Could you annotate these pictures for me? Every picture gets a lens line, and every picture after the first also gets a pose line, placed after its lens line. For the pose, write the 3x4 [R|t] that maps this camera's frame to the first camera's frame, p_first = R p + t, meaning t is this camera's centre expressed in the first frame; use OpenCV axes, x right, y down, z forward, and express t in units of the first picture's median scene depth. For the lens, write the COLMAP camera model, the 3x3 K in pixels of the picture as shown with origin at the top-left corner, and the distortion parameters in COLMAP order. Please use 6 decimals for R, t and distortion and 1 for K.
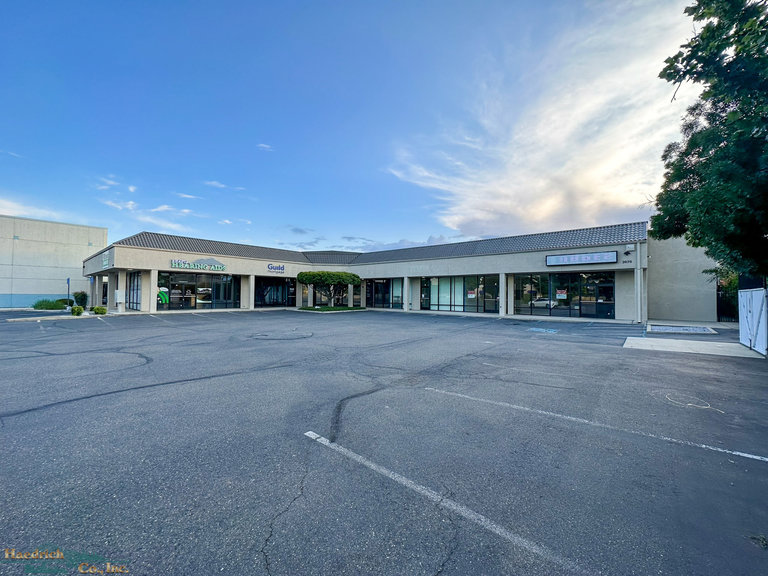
lens RADIAL K [[308.3, 0, 384.0], [0, 308.3, 288.0], [0, 0, 1]] dist [0.002397, 0.000264]
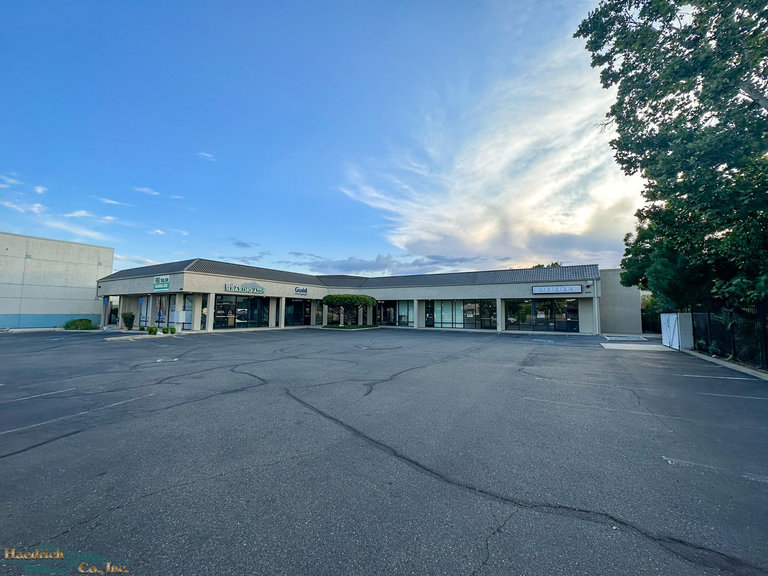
lens RADIAL K [[308.3, 0, 384.0], [0, 308.3, 288.0], [0, 0, 1]] dist [0.002397, 0.000264]
pose [[0.985652, 0.012734, 0.168308, -0.245117], [-0.003350, 0.998430, -0.055918, -0.013157], [-0.168756, 0.054552, 0.984147, -0.162383]]
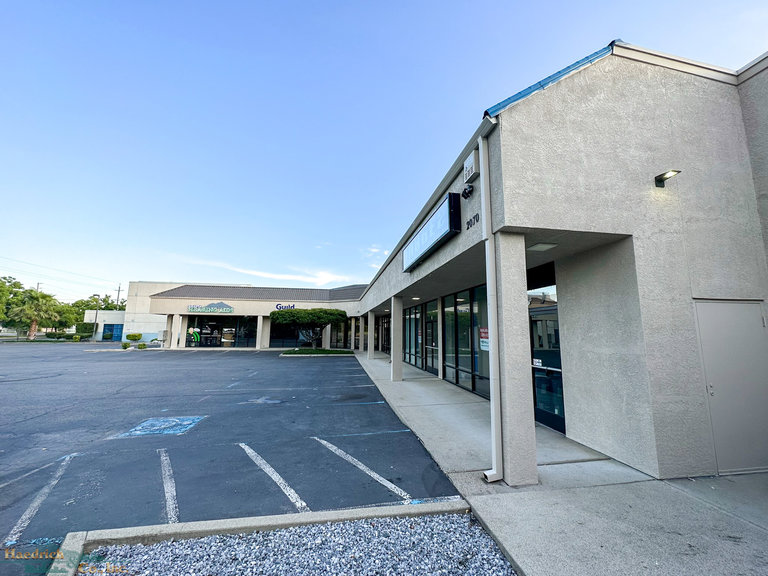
lens RADIAL K [[308.3, 0, 384.0], [0, 308.3, 288.0], [0, 0, 1]] dist [0.002397, 0.000264]
pose [[0.759762, -0.091326, -0.643756, 0.546288], [0.010118, 0.991627, -0.128735, 0.003971], [0.650123, 0.091295, 0.754325, 0.458224]]
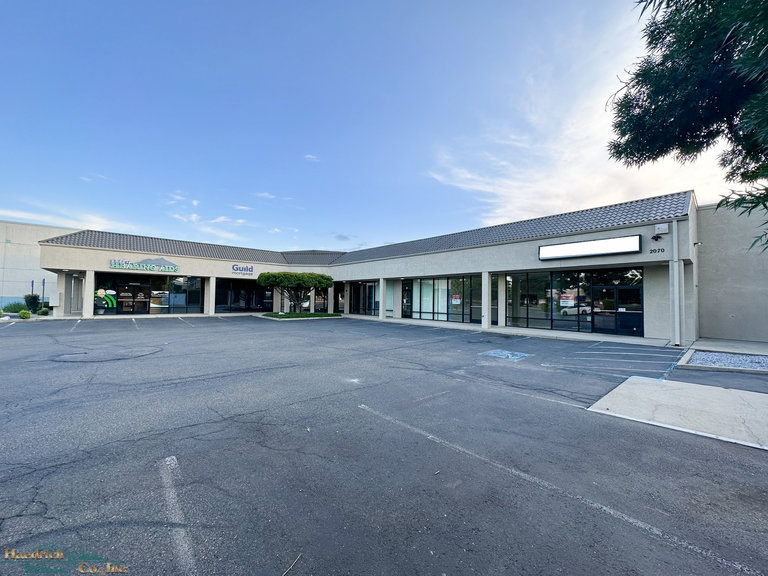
lens RADIAL K [[307.2, 0, 384.3], [0, 307.2, 291.3], [0, 0, 1]] dist [0.001033, 0.000125]
pose [[0.990779, 0.001958, -0.135477, 0.185019], [-0.002689, 0.999983, -0.005214, 0.003606], [0.135465, 0.005530, 0.990767, 0.168881]]
